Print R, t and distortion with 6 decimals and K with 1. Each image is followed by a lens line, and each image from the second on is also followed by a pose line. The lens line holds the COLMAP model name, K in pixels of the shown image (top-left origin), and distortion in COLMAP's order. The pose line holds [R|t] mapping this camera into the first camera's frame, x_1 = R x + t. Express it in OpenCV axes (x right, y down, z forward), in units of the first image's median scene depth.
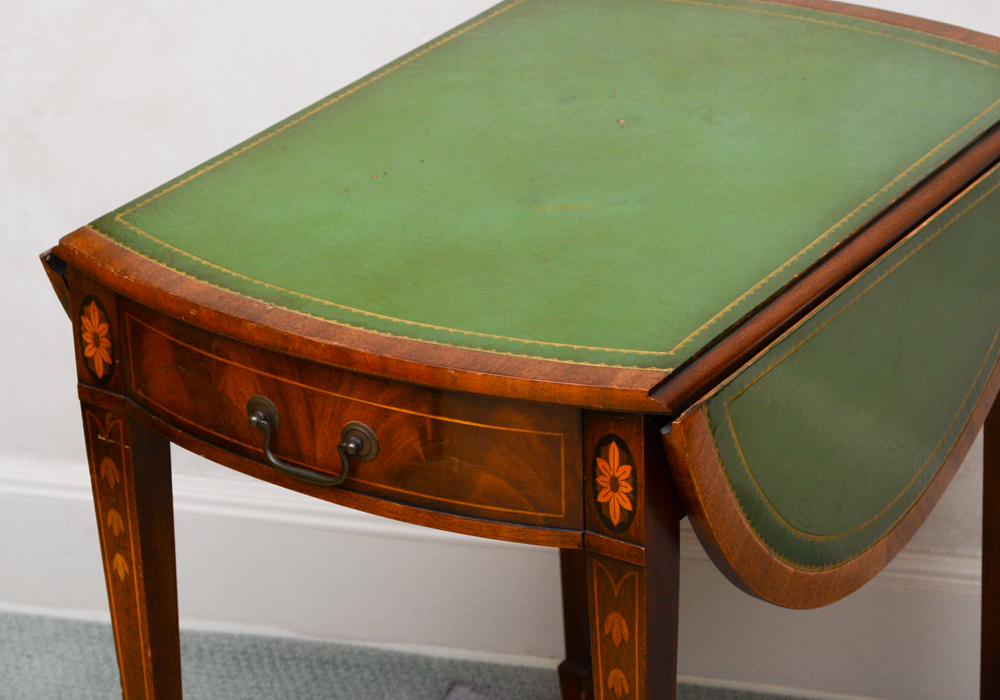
lens RADIAL K [[2785.3, 0, 500.0], [0, 2785.3, 350.0], [0, 0, 1]] dist [0.013125, 0.820212]
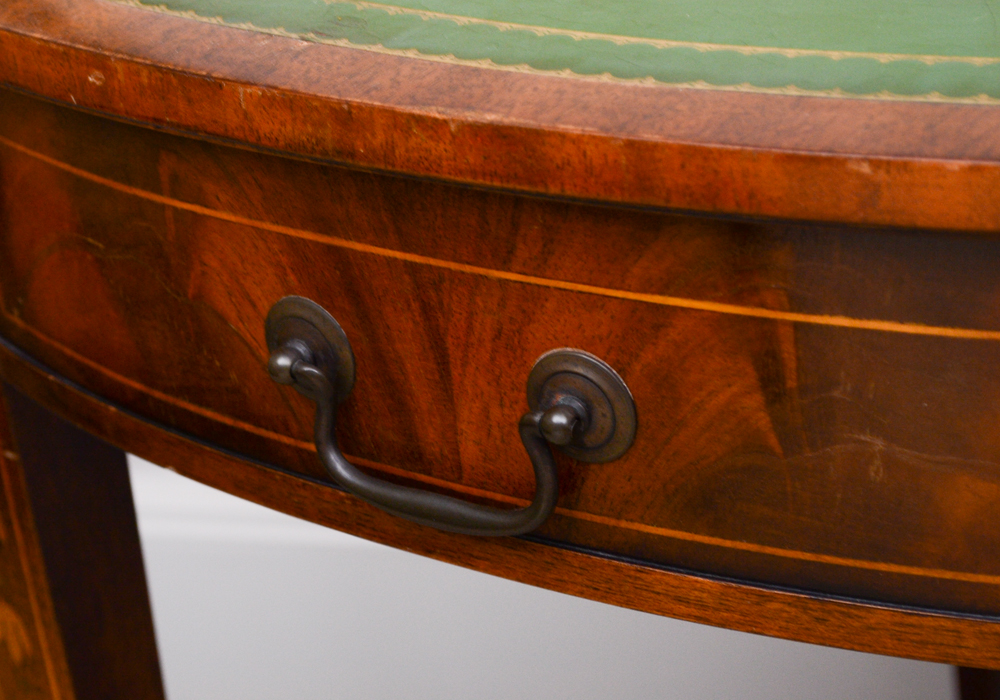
lens RADIAL K [[2785.3, 0, 500.0], [0, 2785.3, 350.0], [0, 0, 1]] dist [0.013125, 0.820212]
pose [[0.995605, -0.066498, -0.065939, -0.037166], [0.067548, 0.997620, 0.013829, 0.020423], [0.064863, -0.018222, 0.997728, 0.654437]]
